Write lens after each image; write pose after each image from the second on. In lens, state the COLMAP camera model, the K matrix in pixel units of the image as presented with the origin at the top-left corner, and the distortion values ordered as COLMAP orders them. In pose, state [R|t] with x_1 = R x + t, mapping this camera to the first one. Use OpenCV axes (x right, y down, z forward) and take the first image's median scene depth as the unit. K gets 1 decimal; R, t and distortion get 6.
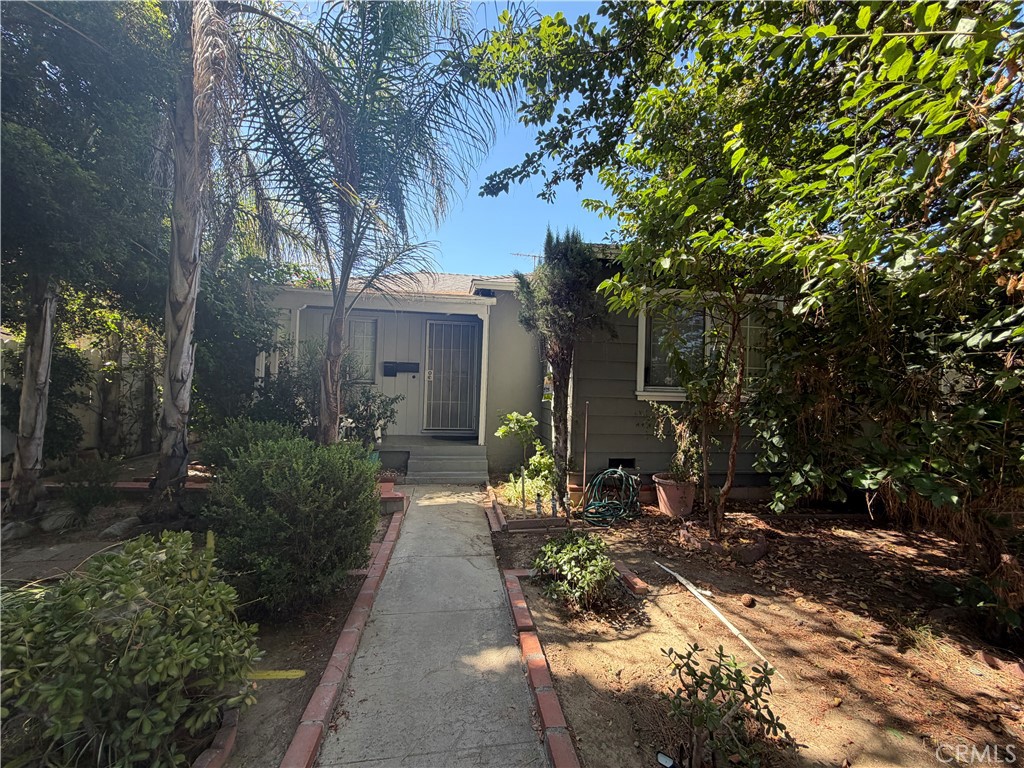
lens RADIAL K [[402.7, 0, 510.1], [0, 402.7, 380.6], [0, 0, 1]] dist [0.000718, 0.000063]
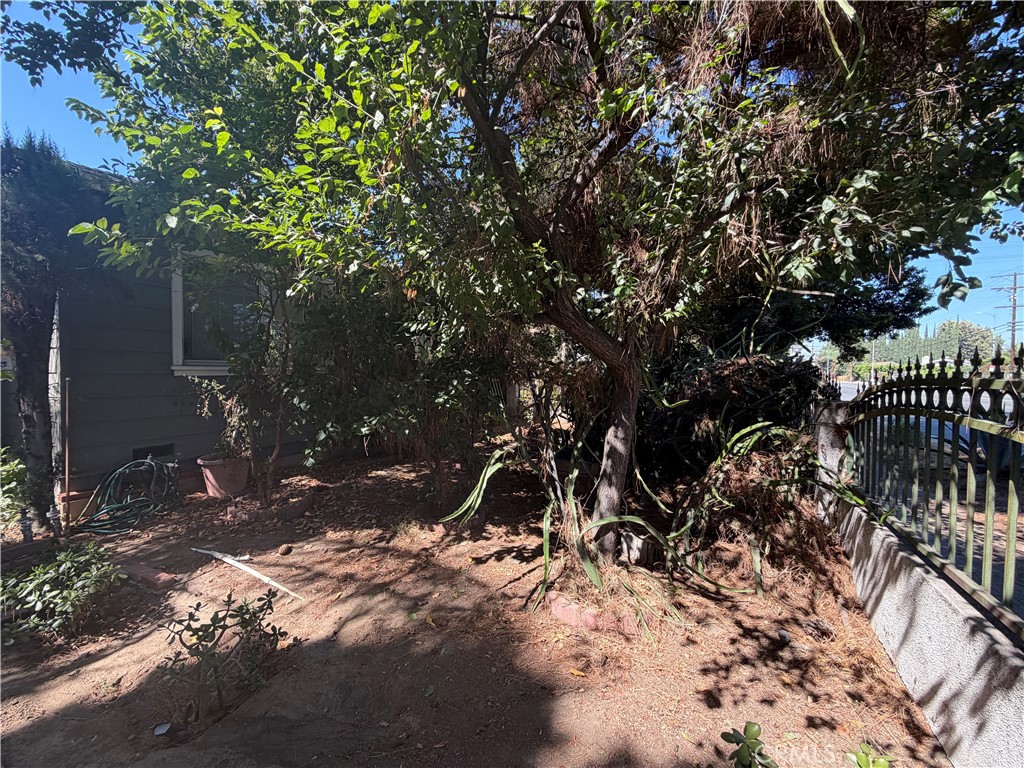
lens RADIAL K [[406.4, 0, 509.5], [0, 406.4, 383.6], [0, 0, 1]] dist [-0.000230, 0.000074]
pose [[0.588085, -0.047282, 0.807416, 0.057250], [-0.008712, 0.997862, 0.064779, 0.004968], [-0.808753, -0.045130, 0.586415, -0.128539]]
